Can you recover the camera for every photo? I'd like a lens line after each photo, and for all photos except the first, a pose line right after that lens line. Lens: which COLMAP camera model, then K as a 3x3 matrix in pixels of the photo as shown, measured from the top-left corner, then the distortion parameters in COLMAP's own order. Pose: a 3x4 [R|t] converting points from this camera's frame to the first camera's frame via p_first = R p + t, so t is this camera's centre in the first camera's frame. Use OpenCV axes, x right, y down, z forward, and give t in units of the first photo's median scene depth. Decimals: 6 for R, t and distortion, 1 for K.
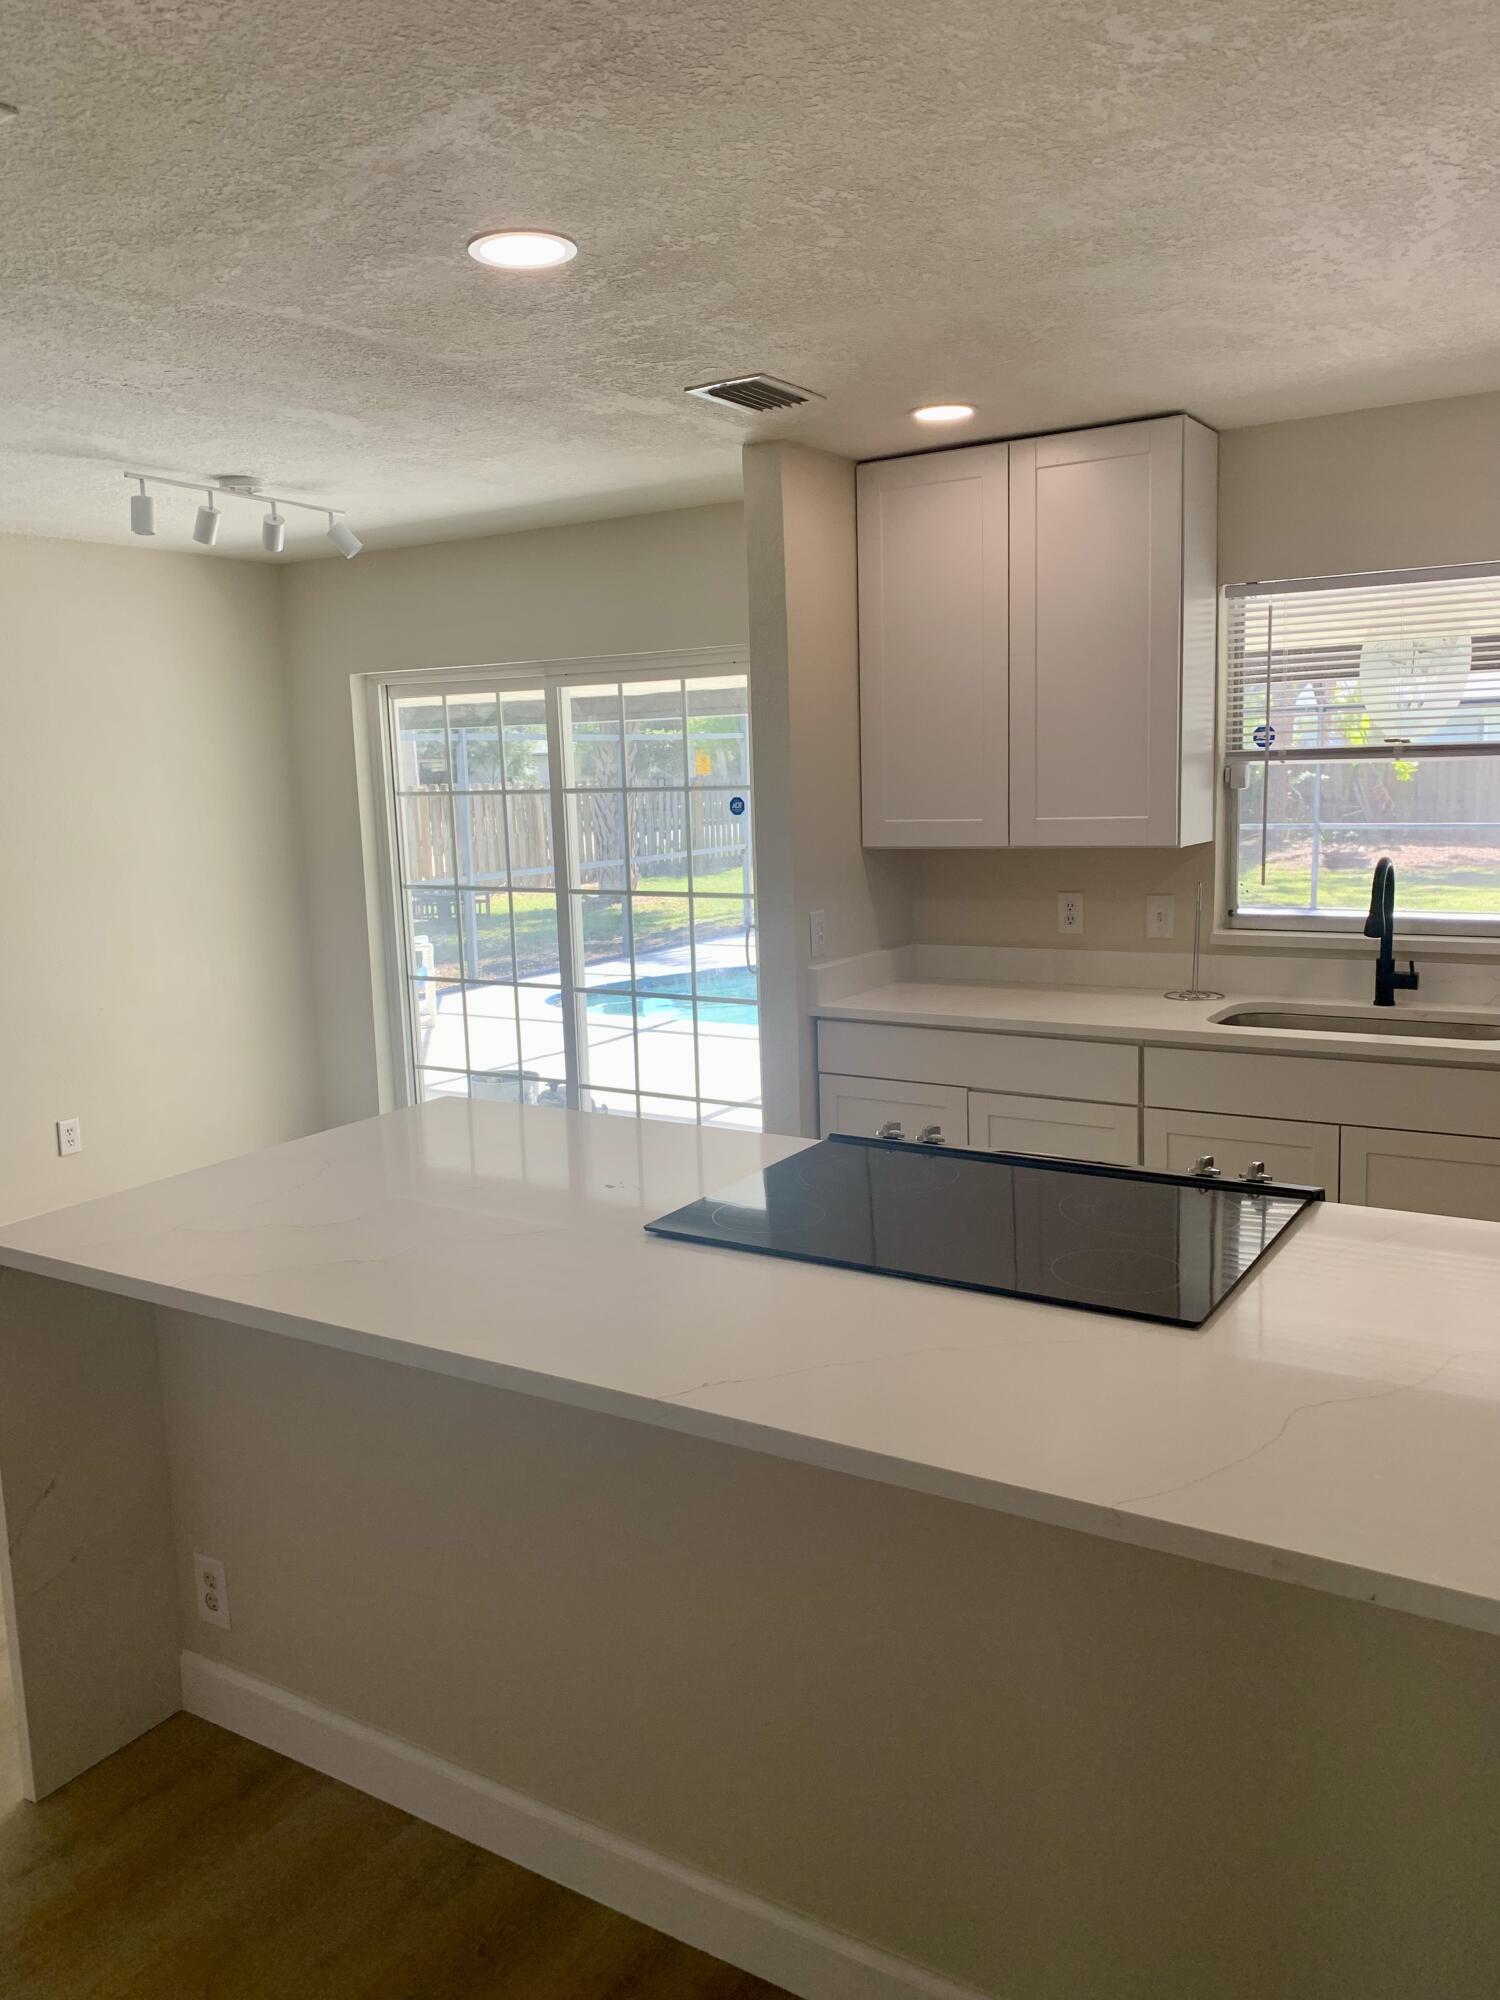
lens RADIAL K [[1512.1, 0, 729.5], [0, 1512.1, 969.8], [0, 0, 1]] dist [0.013609, 0.005144]
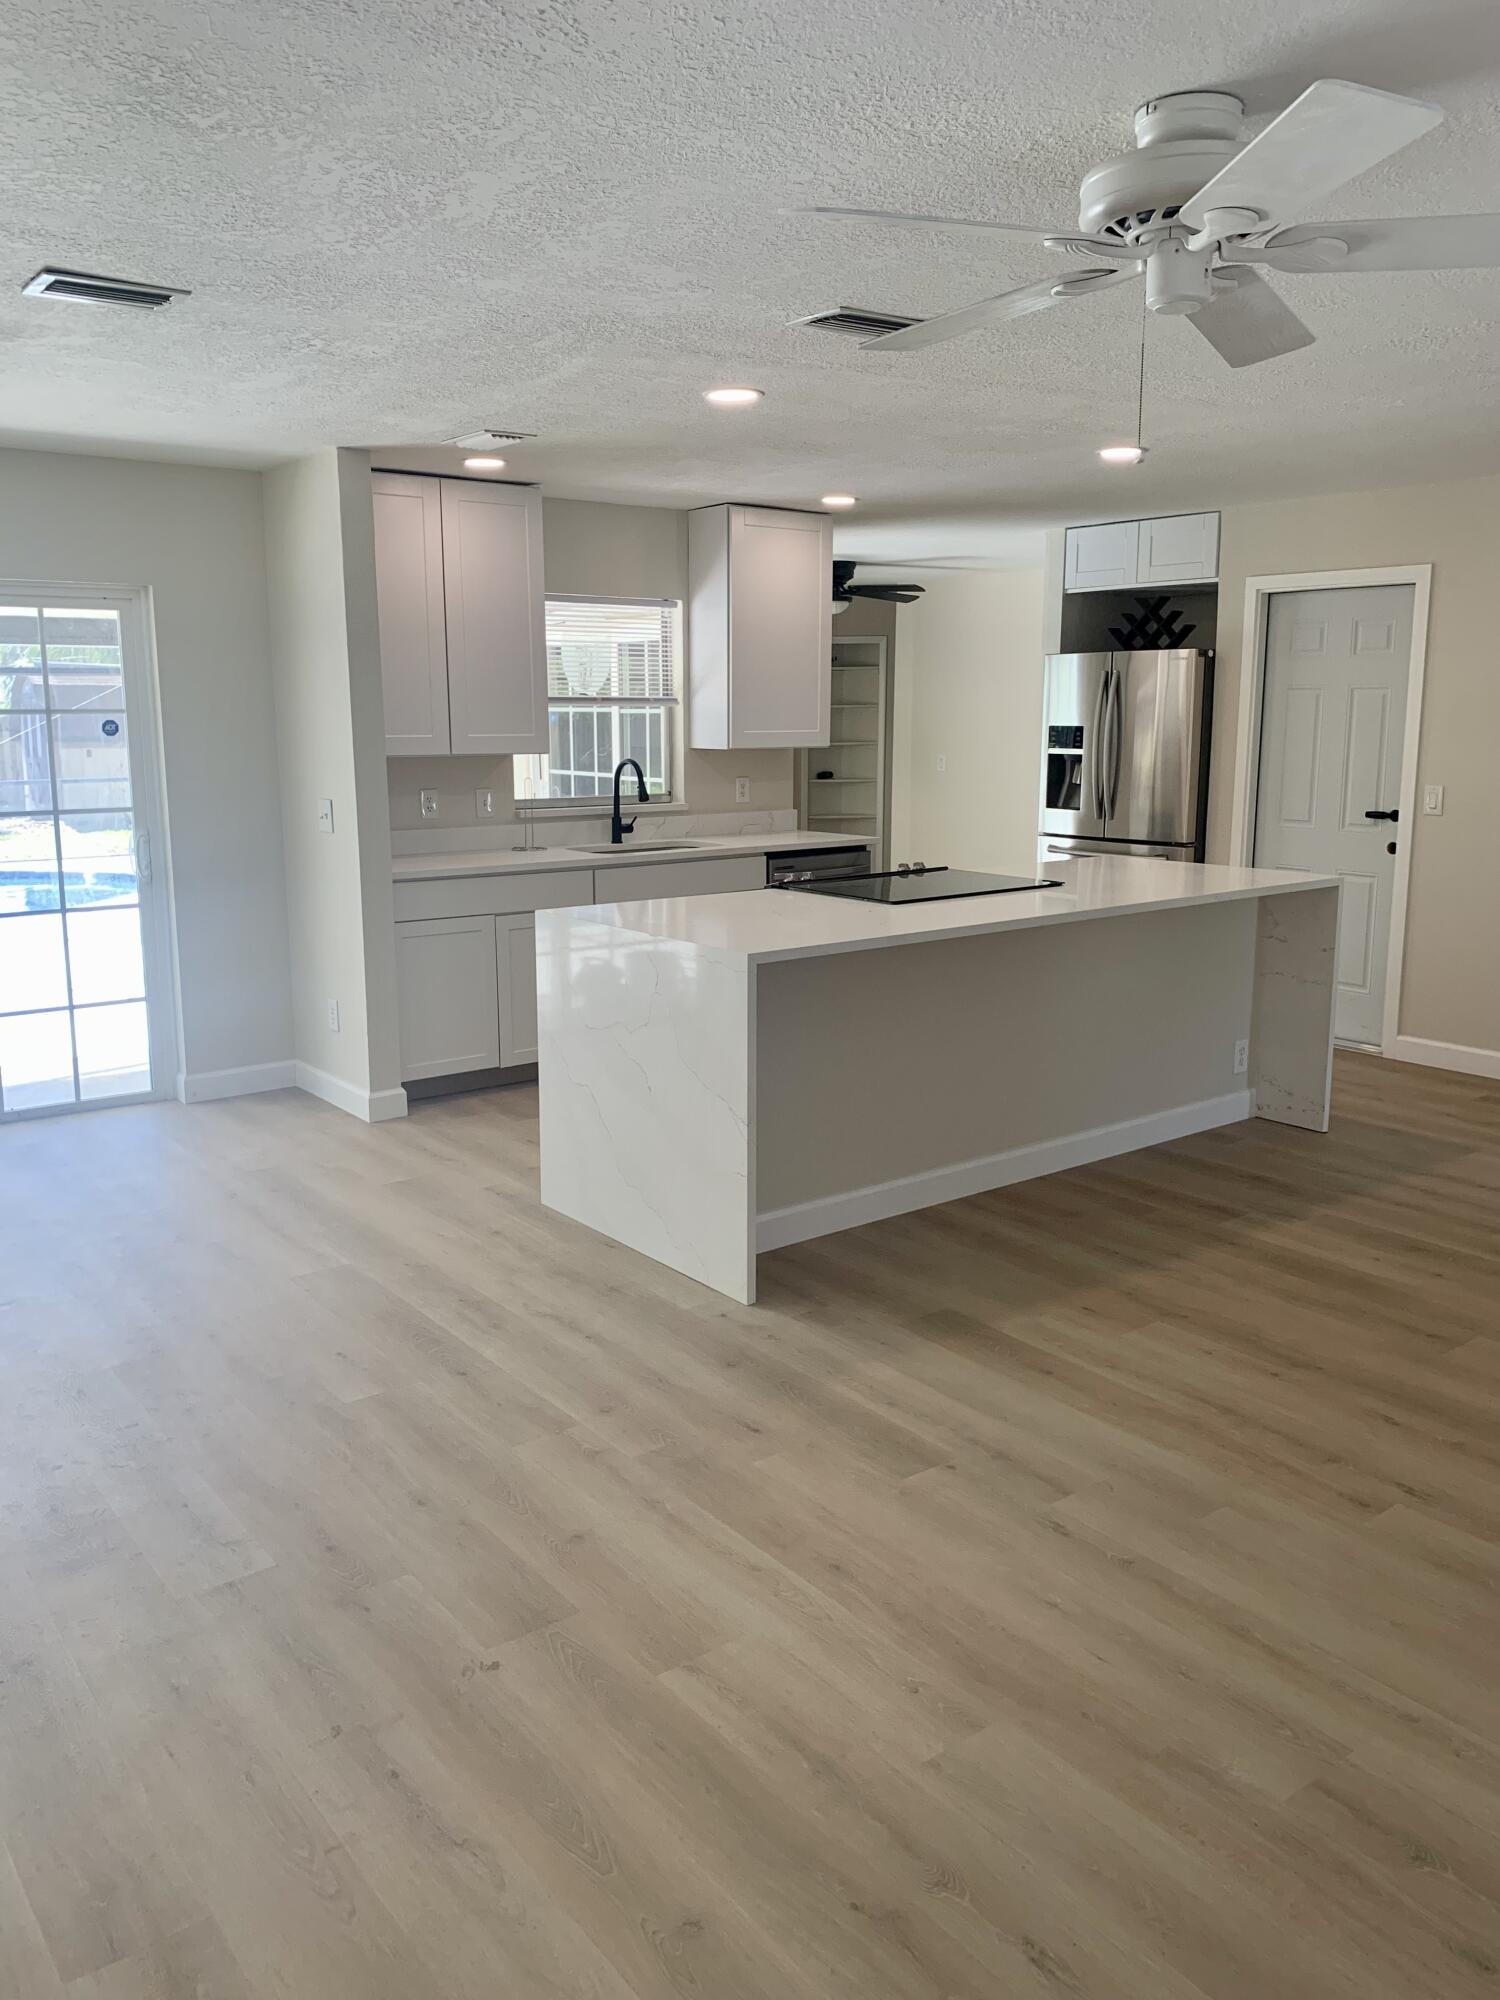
lens RADIAL K [[1520.6, 0, 747.2], [0, 1520.6, 972.6], [0, 0, 1]] dist [0.095728, -0.169657]
pose [[0.321308, -0.127436, 0.938361, -1.151969], [0.120060, 0.988390, 0.093120, 0.024090], [-0.939333, 0.082740, 0.332878, 0.255488]]
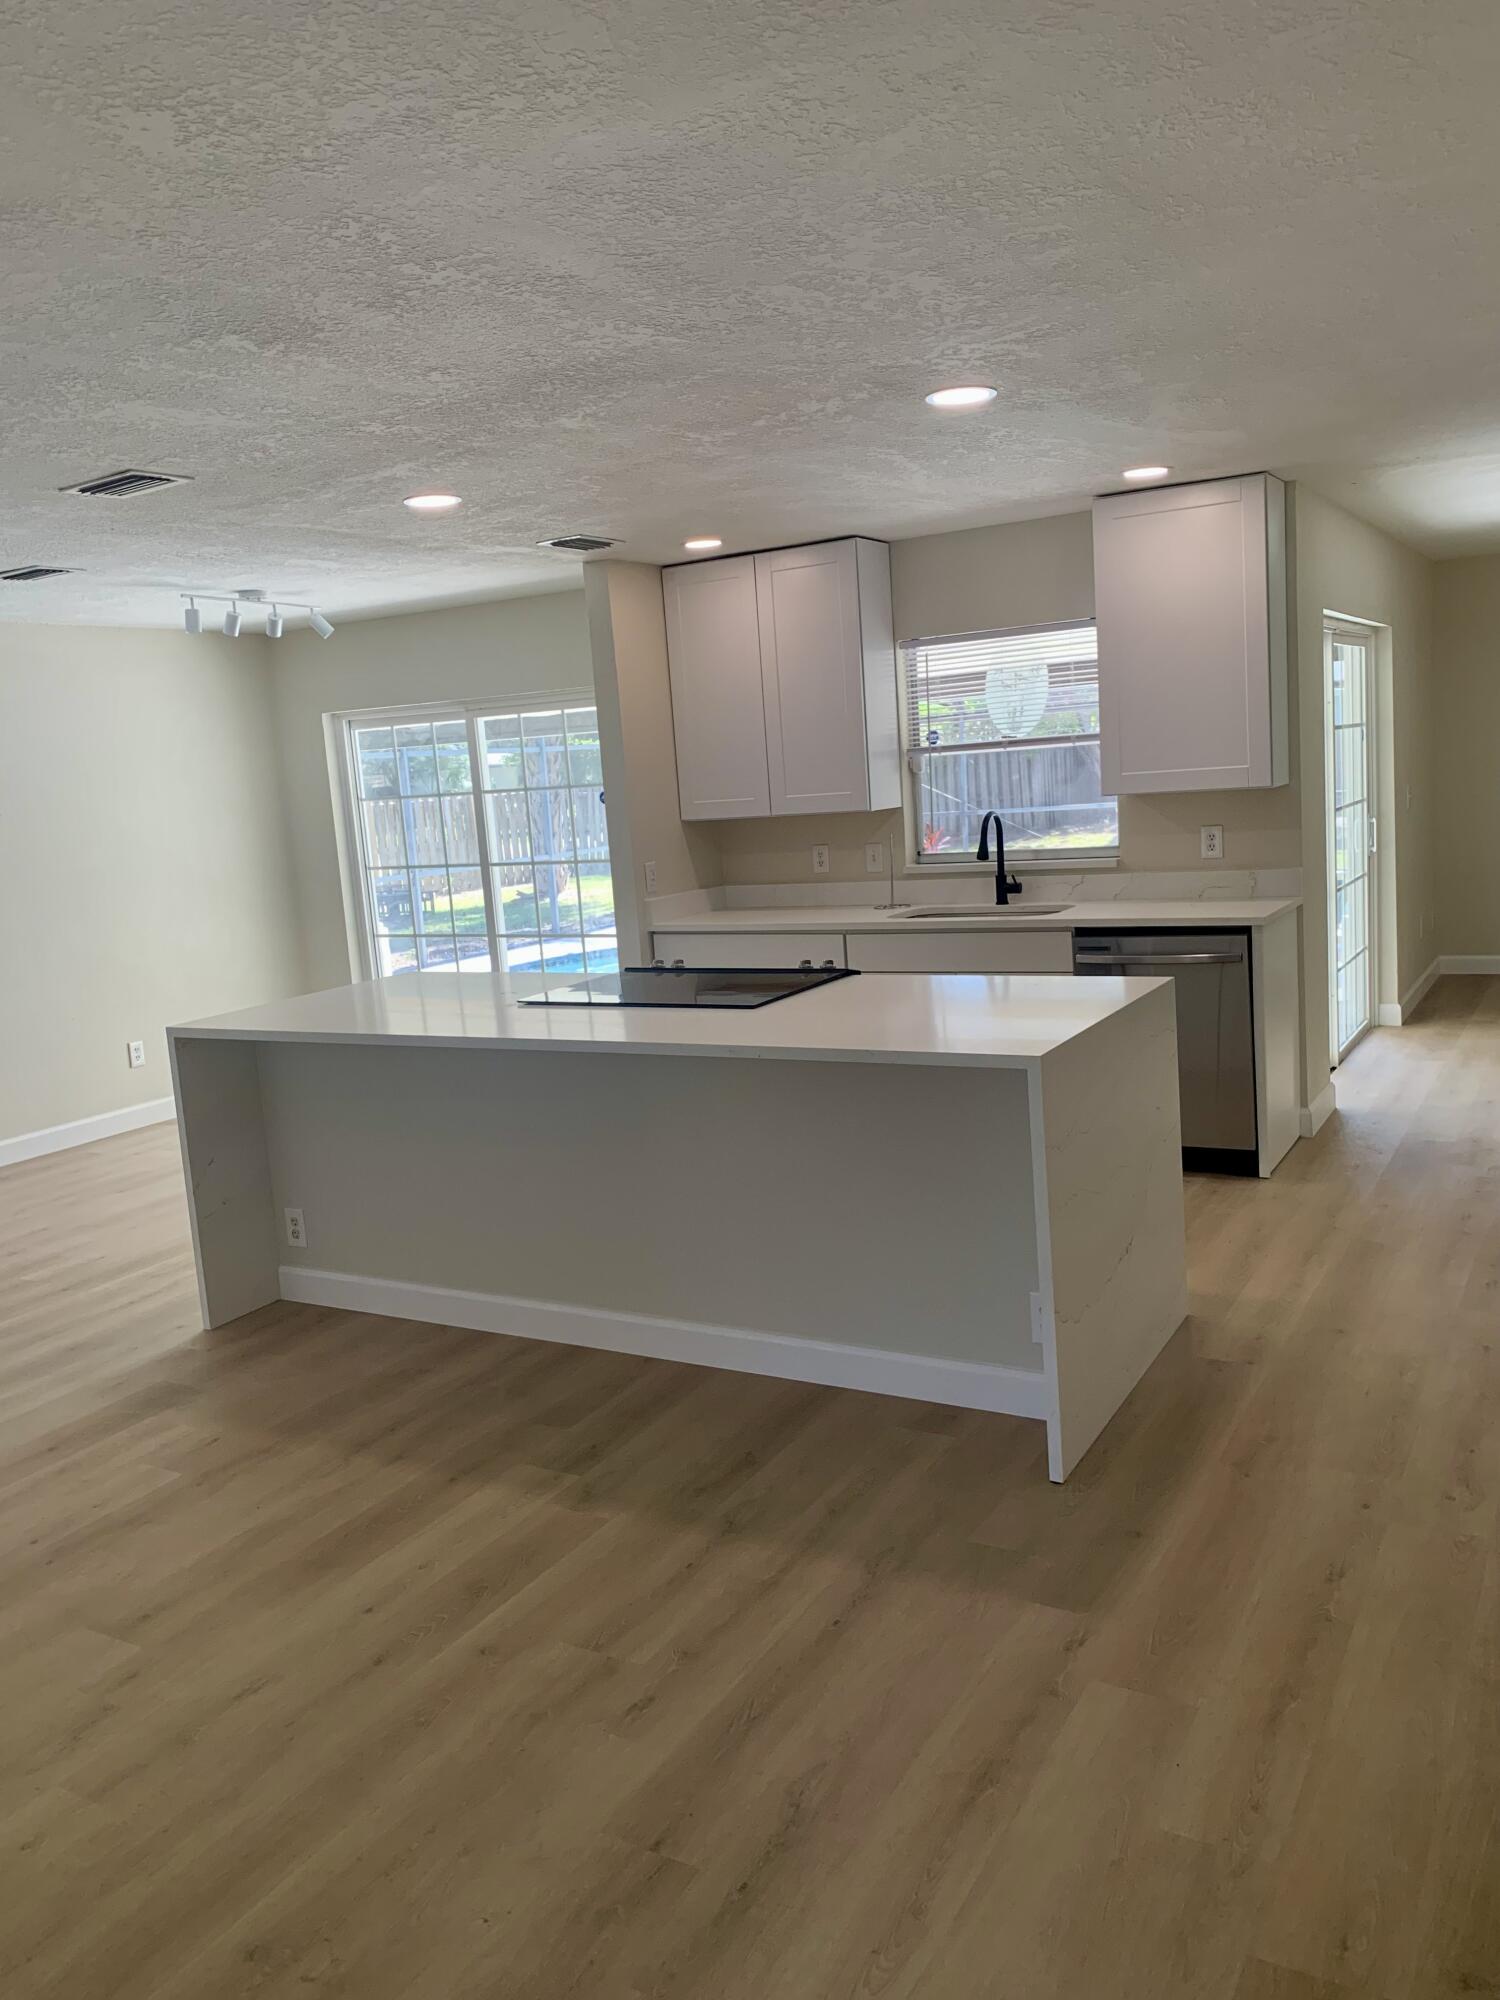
lens RADIAL K [[1520.6, 0, 747.2], [0, 1520.6, 972.6], [0, 0, 1]] dist [0.095728, -0.169657]
pose [[0.998068, -0.044516, 0.043339, 0.086864], [0.044582, 0.999006, -0.000568, 0.079171], [-0.043271, 0.002499, 0.999060, -0.553765]]
